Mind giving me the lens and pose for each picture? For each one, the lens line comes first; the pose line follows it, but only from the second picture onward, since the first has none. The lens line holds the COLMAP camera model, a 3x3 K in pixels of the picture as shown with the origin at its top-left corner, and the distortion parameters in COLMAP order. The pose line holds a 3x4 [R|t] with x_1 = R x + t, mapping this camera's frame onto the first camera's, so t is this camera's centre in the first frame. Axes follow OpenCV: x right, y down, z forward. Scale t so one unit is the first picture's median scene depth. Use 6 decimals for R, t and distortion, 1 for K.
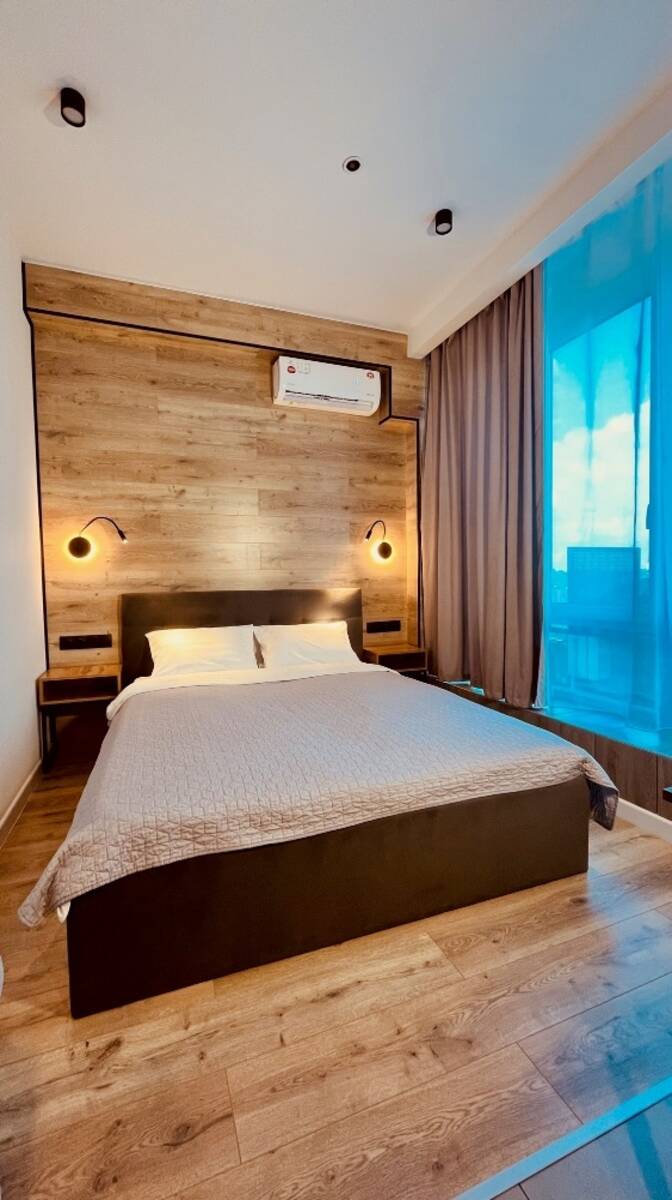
lens RADIAL K [[489.8, 0, 332.3], [0, 489.8, 597.1], [0, 0, 1]] dist [-0.019323, -0.000005]
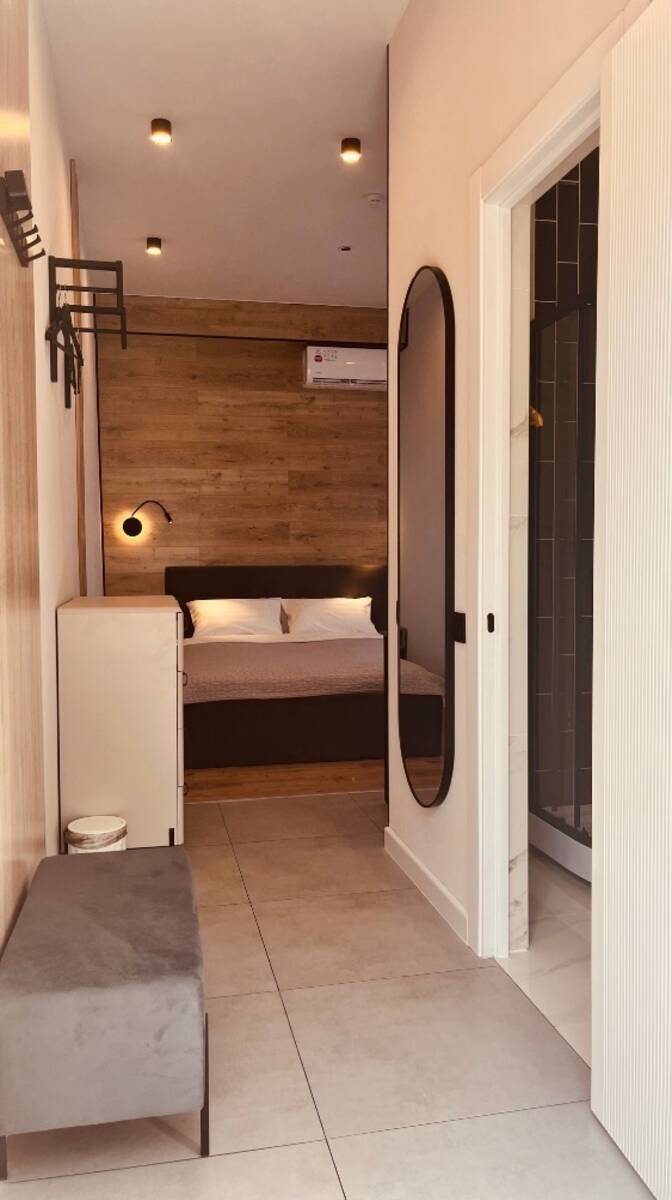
lens RADIAL K [[916.8, 0, 338.8], [0, 916.8, 601.2], [0, 0, 1]] dist [0.009294, 0.000244]
pose [[0.987947, 0.014900, -0.154073, 0.281591], [-0.012302, 0.999766, 0.017800, 0.027480], [0.154302, -0.015690, 0.987899, -0.999888]]
